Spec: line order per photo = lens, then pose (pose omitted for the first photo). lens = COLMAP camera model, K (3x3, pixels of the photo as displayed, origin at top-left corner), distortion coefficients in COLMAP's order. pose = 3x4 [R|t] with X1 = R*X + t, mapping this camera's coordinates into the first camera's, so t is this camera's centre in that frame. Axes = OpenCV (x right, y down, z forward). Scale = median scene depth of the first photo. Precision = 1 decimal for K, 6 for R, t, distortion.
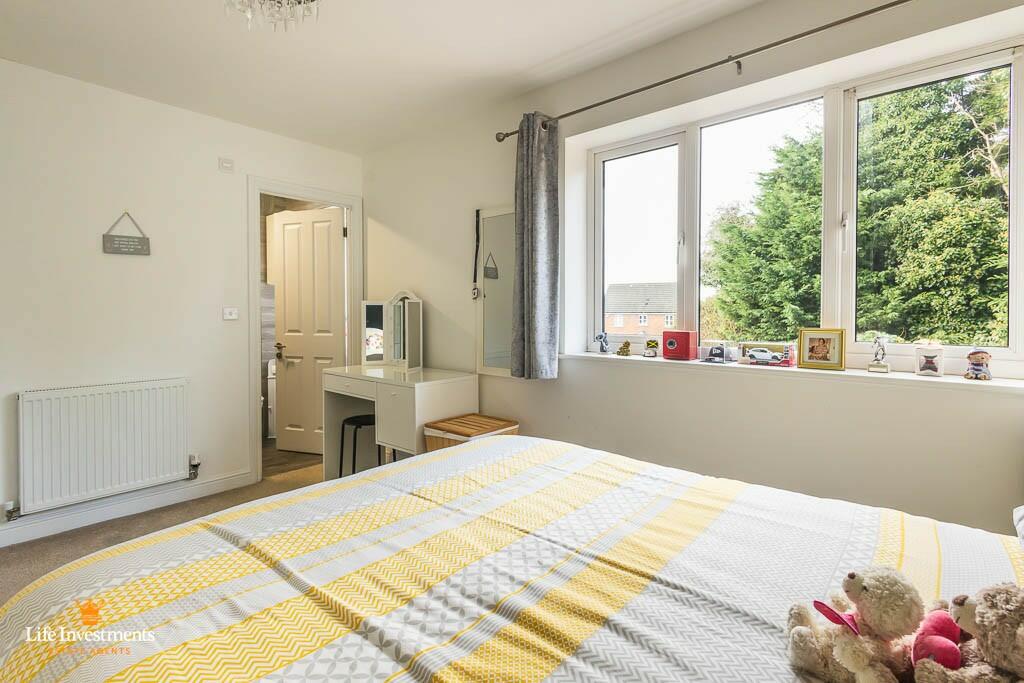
lens RADIAL K [[477.3, 0, 513.4], [0, 477.3, 331.0], [0, 0, 1]] dist [0.008765, -0.000553]
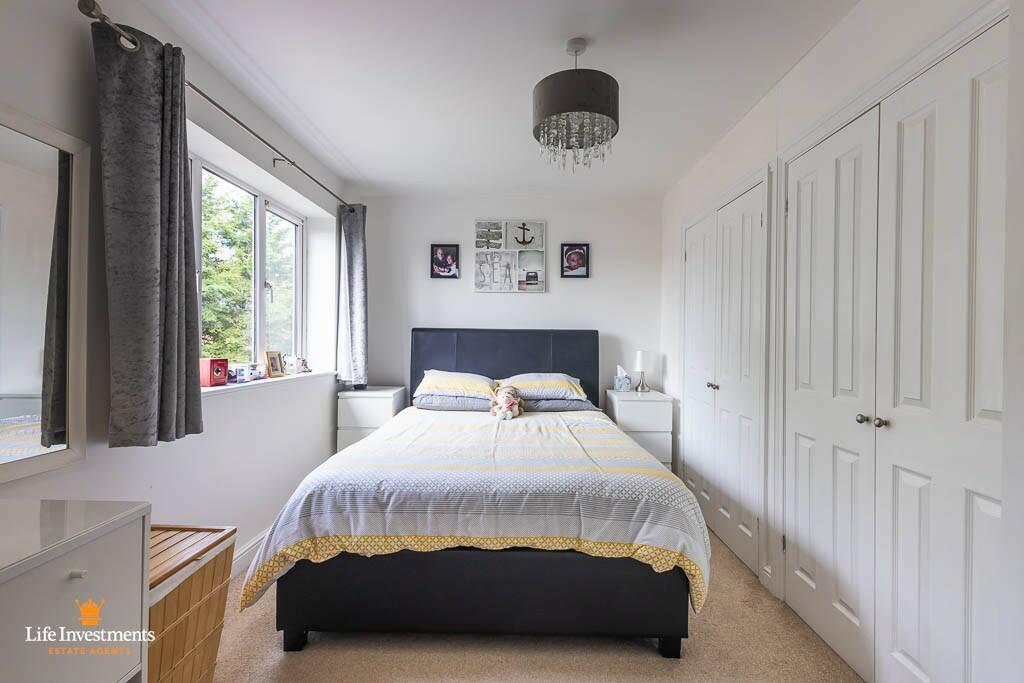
lens RADIAL K [[470.8, 0, 513.8], [0, 470.8, 340.3], [0, 0, 1]] dist [0.012606, -0.003135]
pose [[-0.644438, -0.004443, 0.764643, -1.619494], [0.018134, 0.999613, 0.021092, -0.092052], [-0.764441, 0.027458, -0.644108, 2.169652]]
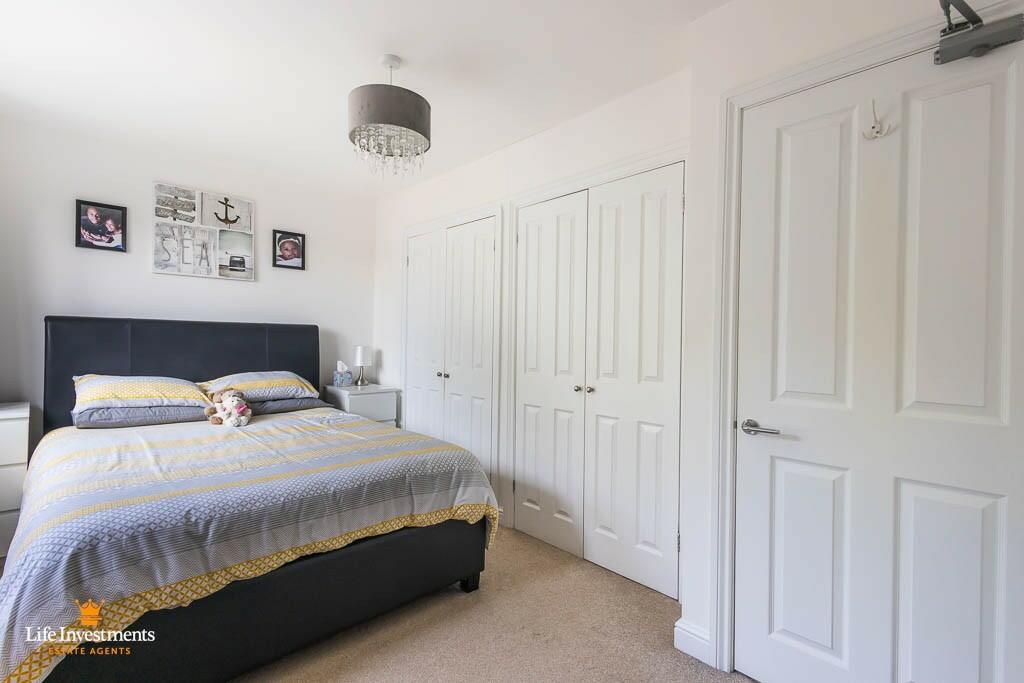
lens RADIAL K [[470.8, 0, 513.8], [0, 470.8, 340.3], [0, 0, 1]] dist [0.012606, -0.003135]
pose [[-0.995576, -0.013441, 0.092991, -1.136507], [-0.010229, 0.999337, 0.034937, -0.106153], [-0.093399, 0.033831, -0.995054, 2.648178]]
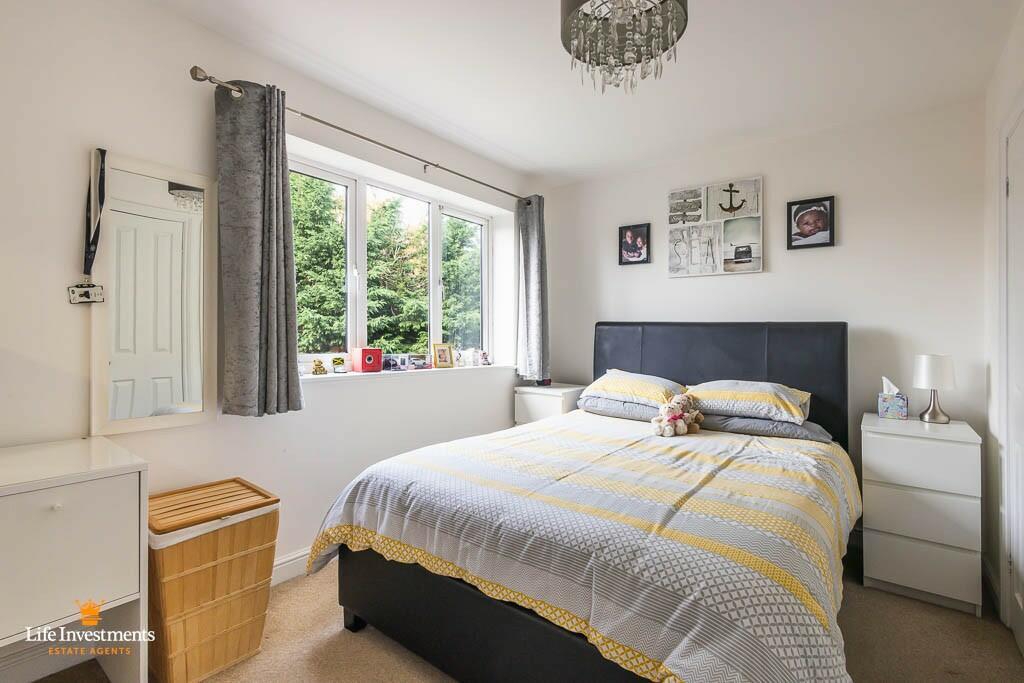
lens RADIAL K [[477.3, 0, 513.4], [0, 477.3, 331.0], [0, 0, 1]] dist [0.008765, -0.000553]
pose [[-0.053656, 0.007559, 0.998531, -1.636470], [0.016769, 0.999837, -0.006668, -0.054288], [-0.998419, 0.016387, -0.053774, 1.307207]]
